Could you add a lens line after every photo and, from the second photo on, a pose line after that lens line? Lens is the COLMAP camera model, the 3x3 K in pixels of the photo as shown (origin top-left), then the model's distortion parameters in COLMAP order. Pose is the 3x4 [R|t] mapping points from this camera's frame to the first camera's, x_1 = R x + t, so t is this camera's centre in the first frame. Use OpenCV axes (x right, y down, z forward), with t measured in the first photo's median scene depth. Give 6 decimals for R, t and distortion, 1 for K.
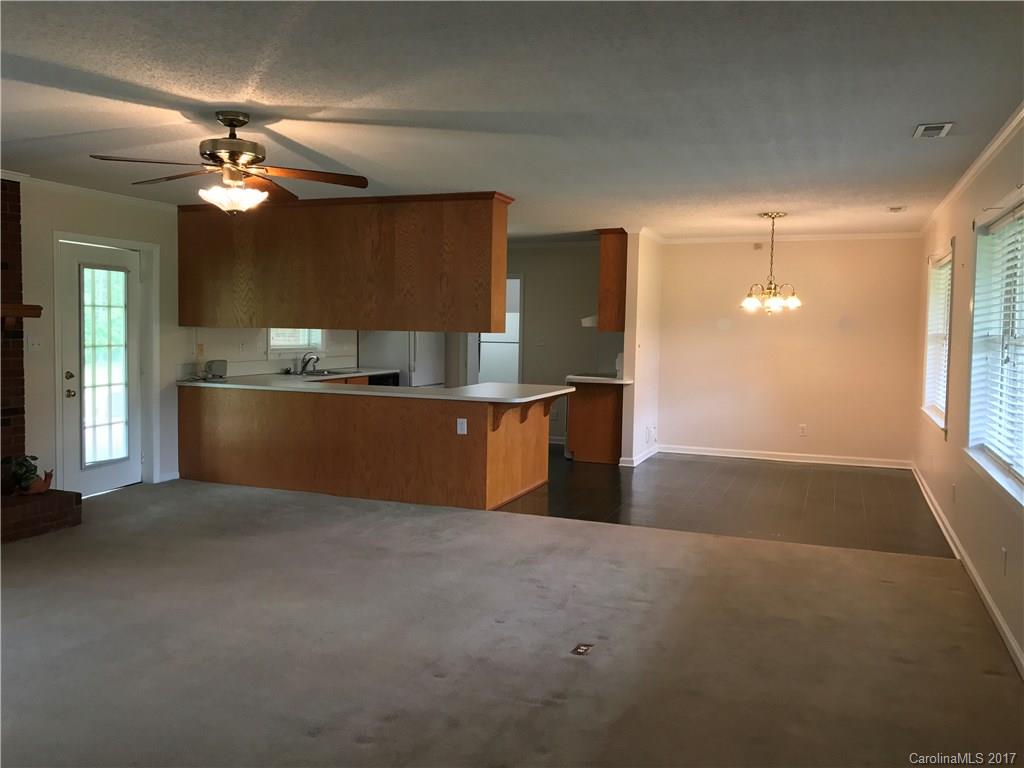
lens RADIAL K [[848.1, 0, 512.8], [0, 848.1, 374.0], [0, 0, 1]] dist [0.073814, -0.074333]
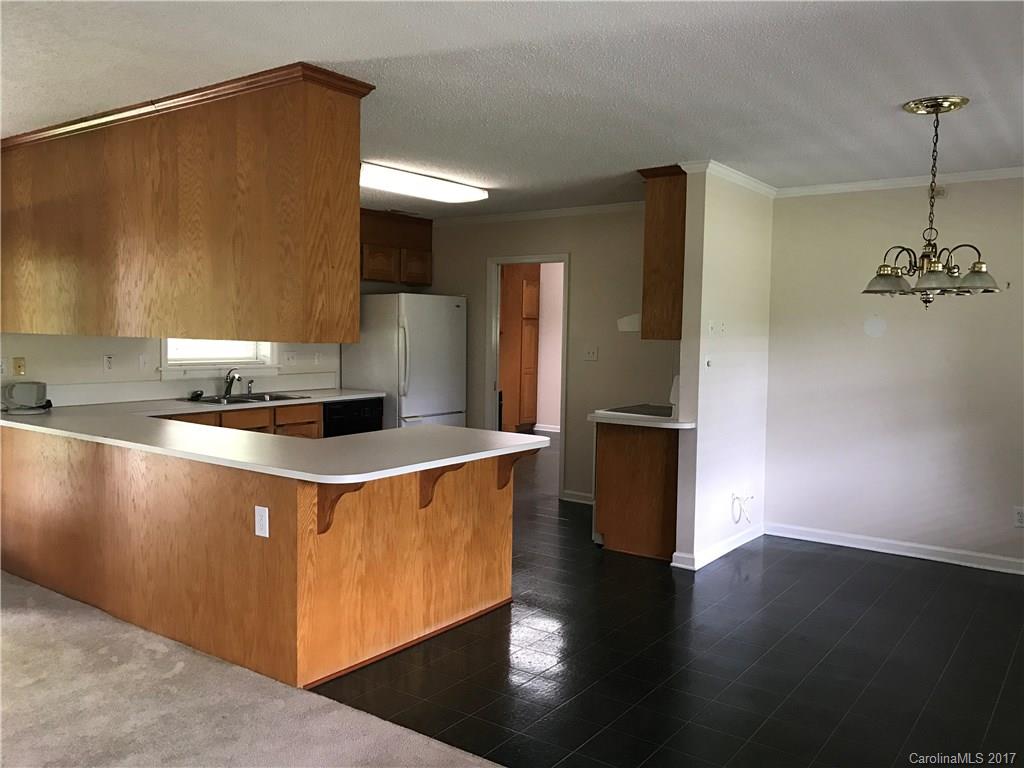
lens RADIAL K [[841.5, 0, 512.0], [0, 841.5, 384.0], [0, 0, 1]] dist [0.086240, -0.148337]
pose [[0.967416, 0.016319, -0.252667, 0.201119], [-0.014922, 0.999861, 0.007442, -0.027132], [0.252754, -0.003430, 0.967525, 0.483318]]
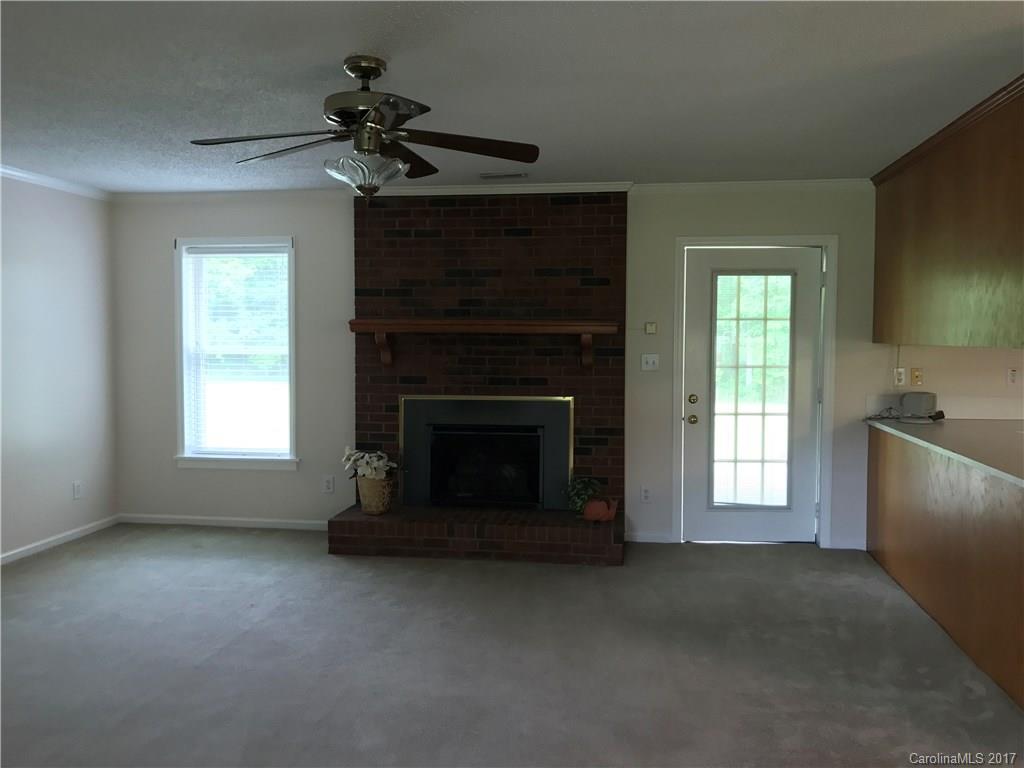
lens RADIAL K [[840.8, 0, 522.5], [0, 840.8, 376.6], [0, 0, 1]] dist [0.067197, -0.083984]
pose [[0.225605, 0.034275, -0.973616, 0.260108], [-0.056035, 0.998183, 0.022155, -0.027664], [0.972606, 0.049558, 0.227116, 0.569186]]
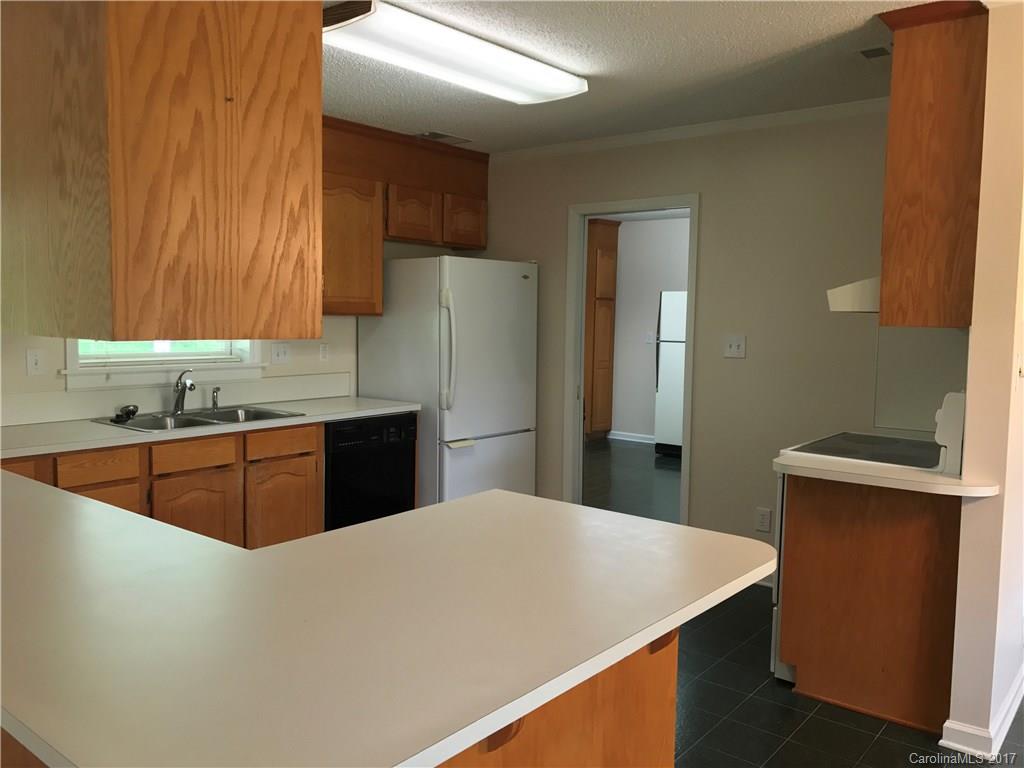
lens RADIAL K [[848.1, 0, 512.8], [0, 848.1, 374.0], [0, 0, 1]] dist [0.073814, -0.074333]
pose [[0.953994, 0.021429, -0.299057, 0.079576], [-0.017955, 0.999736, 0.014360, -0.042064], [0.299286, -0.008329, 0.954127, 0.779884]]
